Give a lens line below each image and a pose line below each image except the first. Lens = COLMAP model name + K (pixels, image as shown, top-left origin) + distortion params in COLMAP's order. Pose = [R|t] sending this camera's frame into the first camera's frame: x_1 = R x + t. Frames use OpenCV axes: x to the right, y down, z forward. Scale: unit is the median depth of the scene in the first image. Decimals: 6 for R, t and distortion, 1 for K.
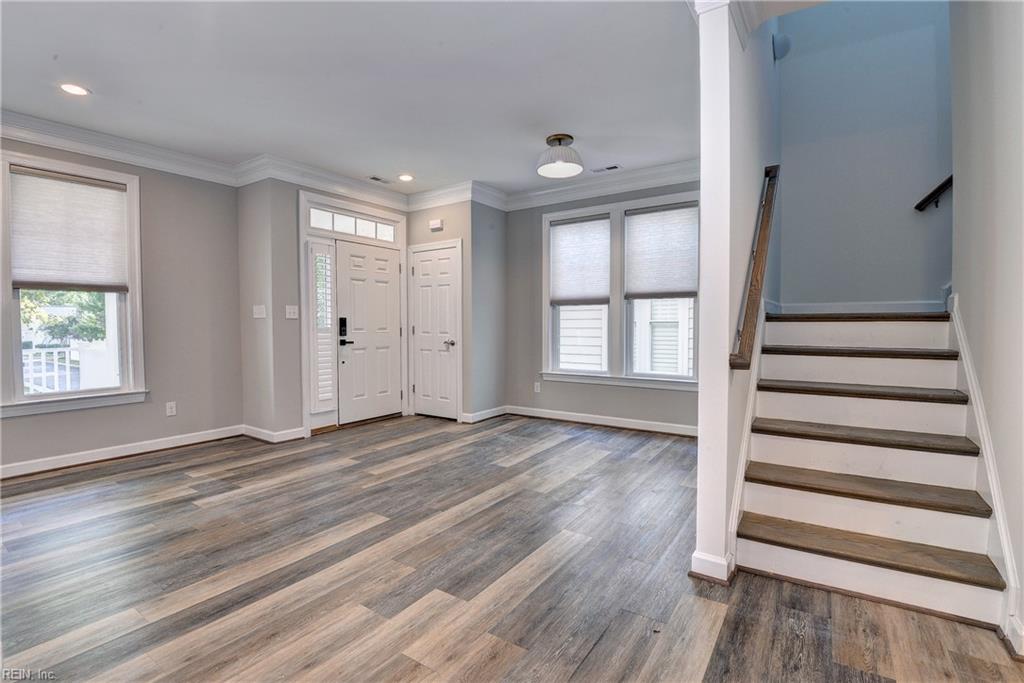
lens RADIAL K [[466.6, 0, 513.3], [0, 466.6, 339.8], [0, 0, 1]] dist [0.005160, -0.000135]
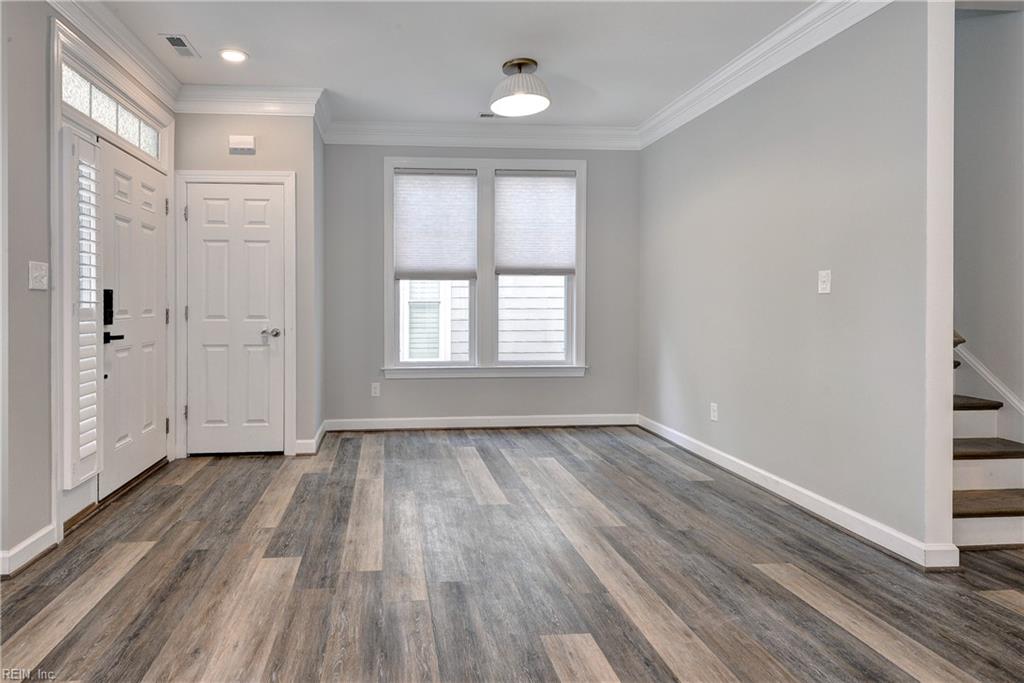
lens RADIAL K [[533.3, 0, 514.7], [0, 533.3, 306.2], [0, 0, 1]] dist [0.017954, -0.002773]
pose [[0.790311, -0.000596, 0.612706, -0.330031], [0.019328, 0.999526, -0.023958, -0.005523], [-0.612401, 0.030777, 0.789948, 0.226428]]
